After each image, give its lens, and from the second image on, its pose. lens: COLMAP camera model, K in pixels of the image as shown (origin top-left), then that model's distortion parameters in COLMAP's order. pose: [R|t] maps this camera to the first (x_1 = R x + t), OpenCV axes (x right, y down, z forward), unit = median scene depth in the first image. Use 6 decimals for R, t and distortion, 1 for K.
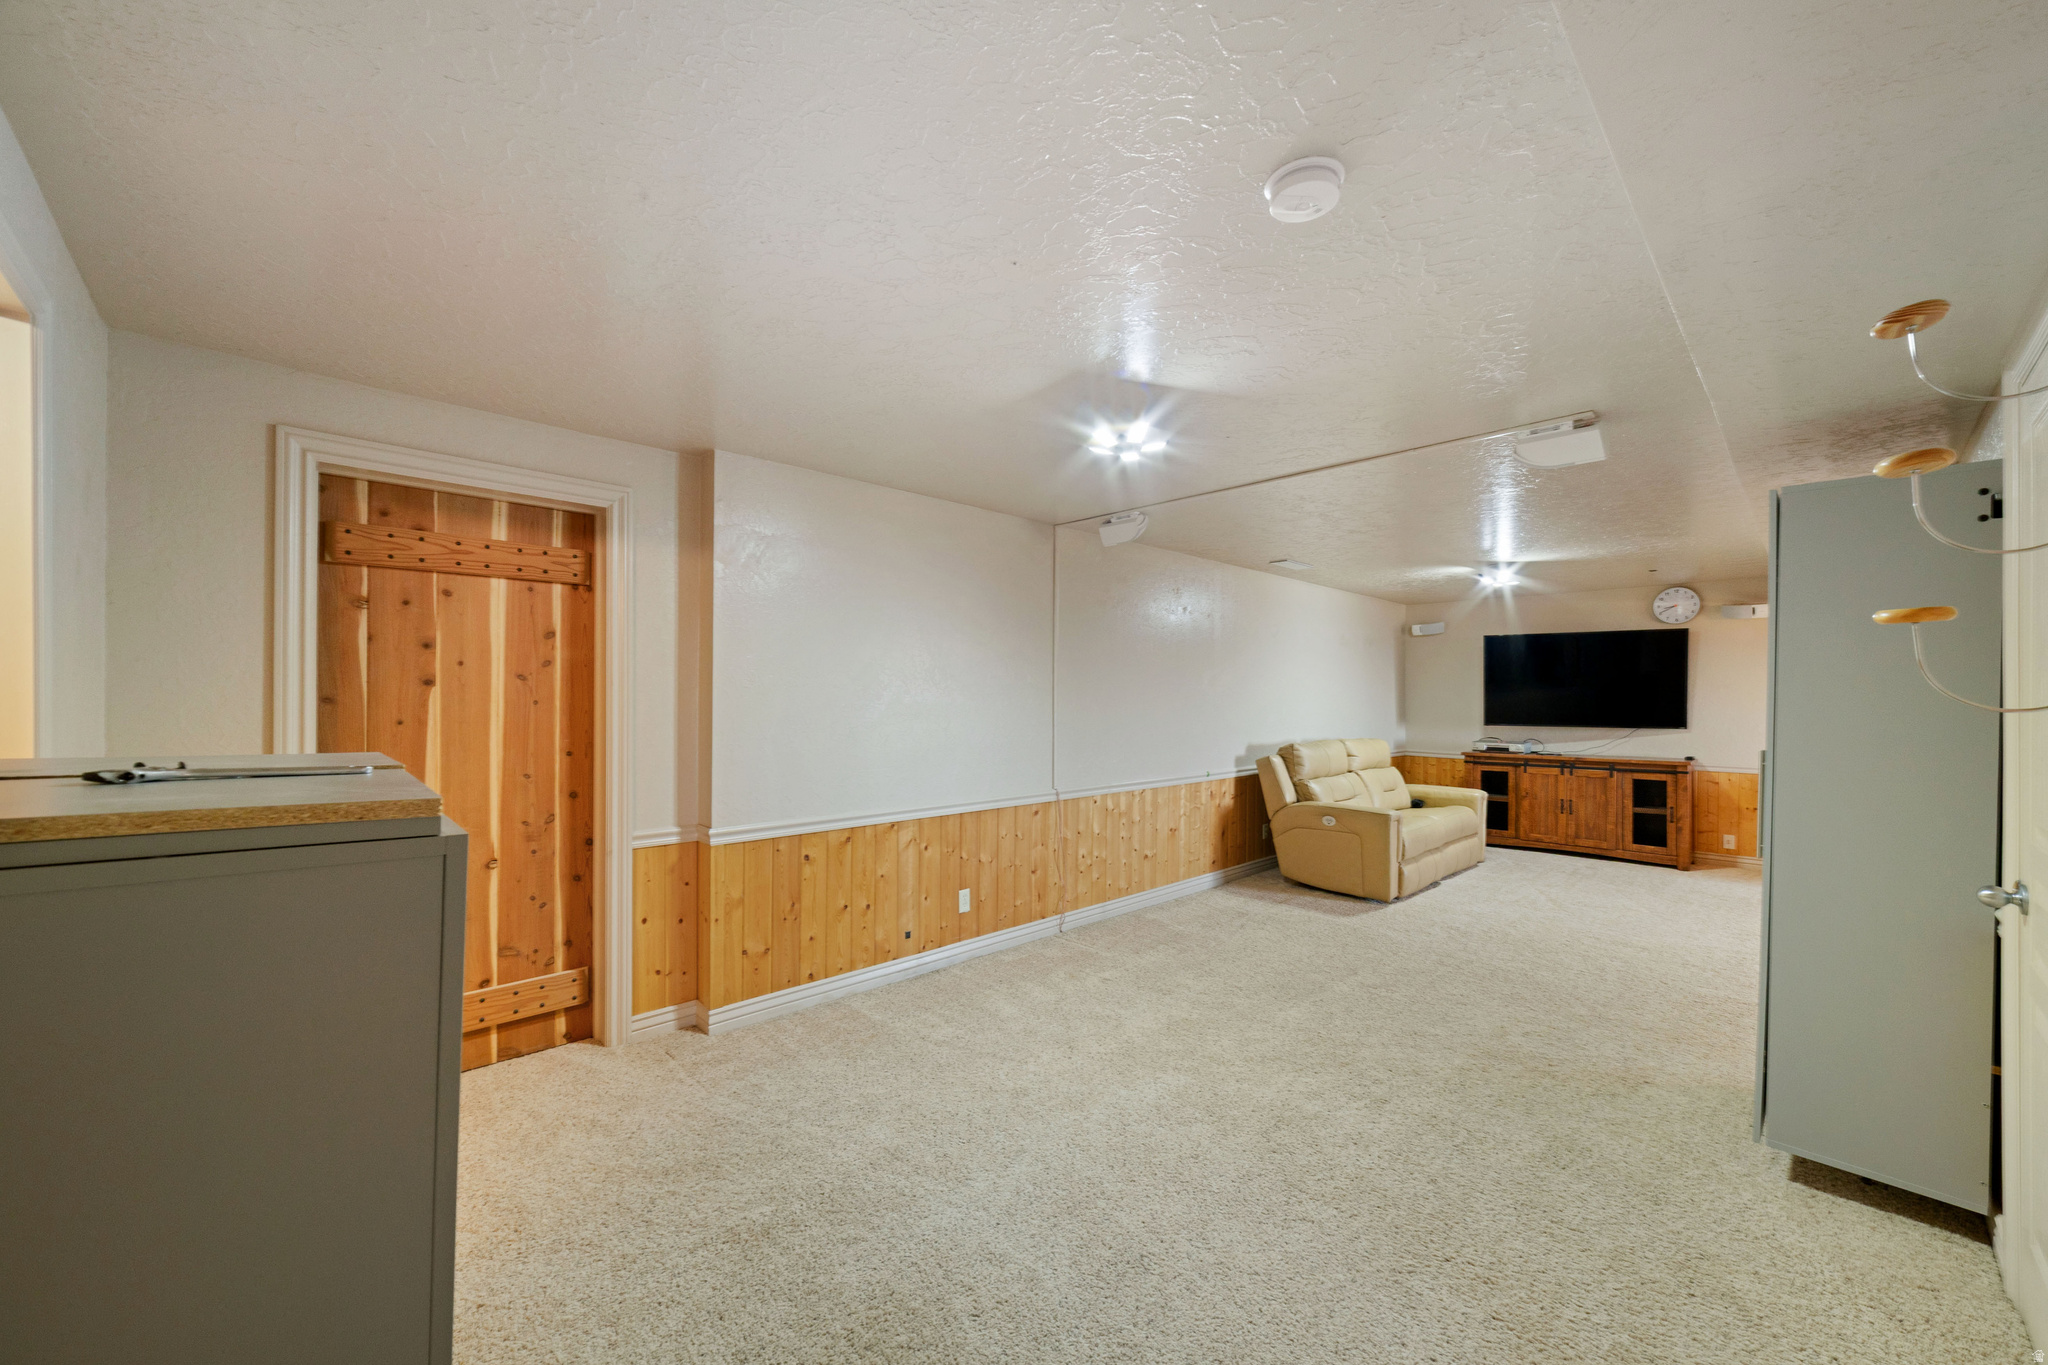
lens RADIAL K [[784.4, 0, 1031.7], [0, 784.4, 690.9], [0, 0, 1]] dist [-0.000413, 0.000131]
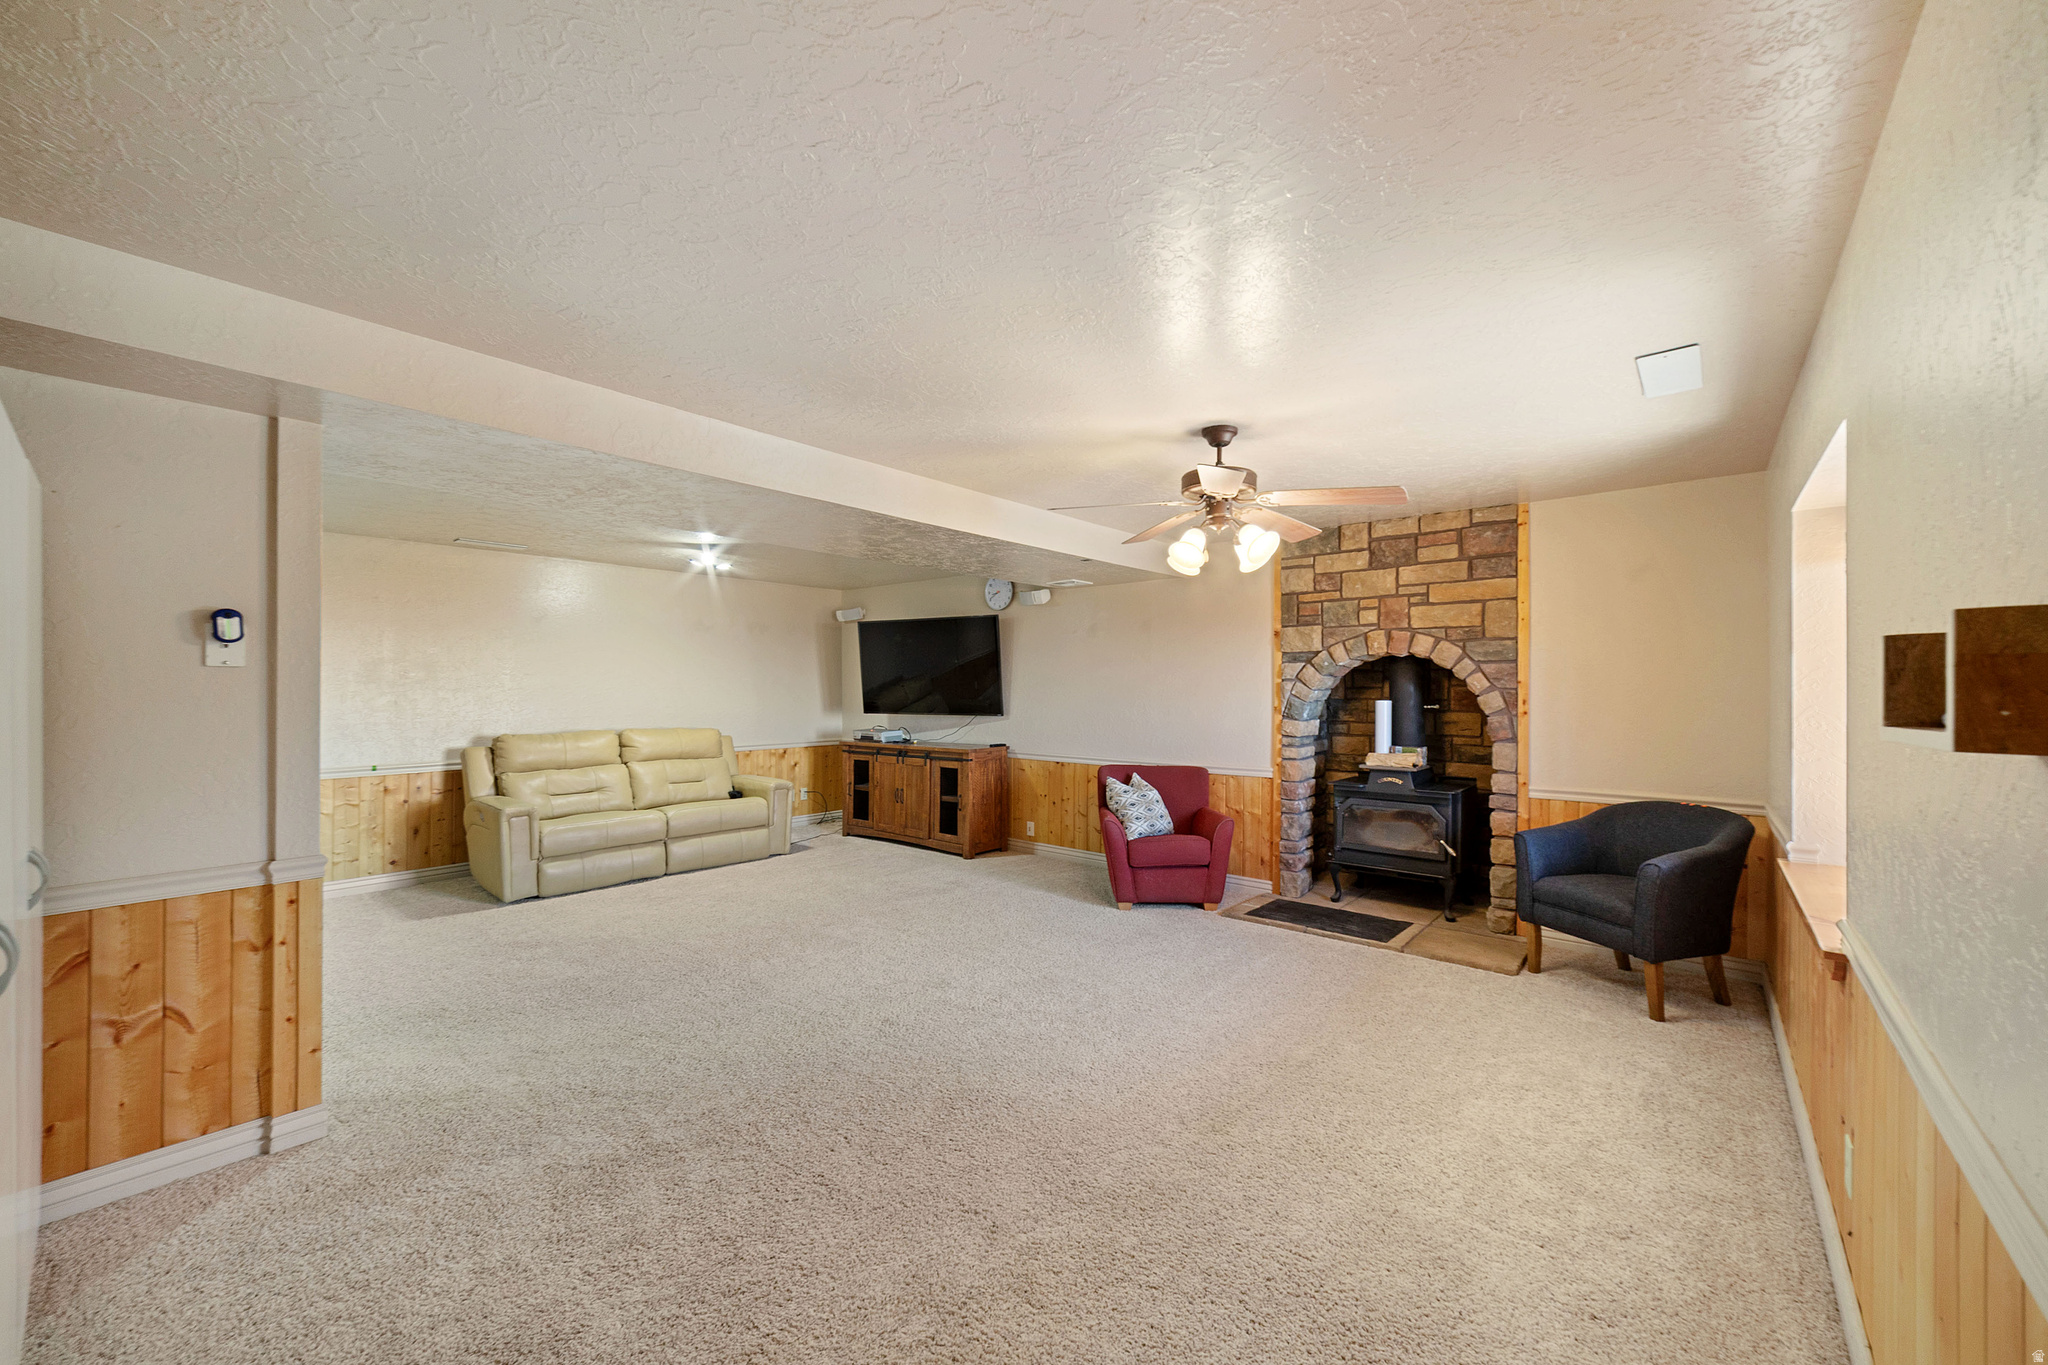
lens RADIAL K [[784.4, 0, 1031.7], [0, 784.4, 690.9], [0, 0, 1]] dist [-0.000413, 0.000131]
pose [[0.995175, -0.001620, 0.098107, 0.781991], [0.000118, 0.999883, 0.015315, 0.000965], [-0.098121, -0.015230, 0.995058, 0.004535]]
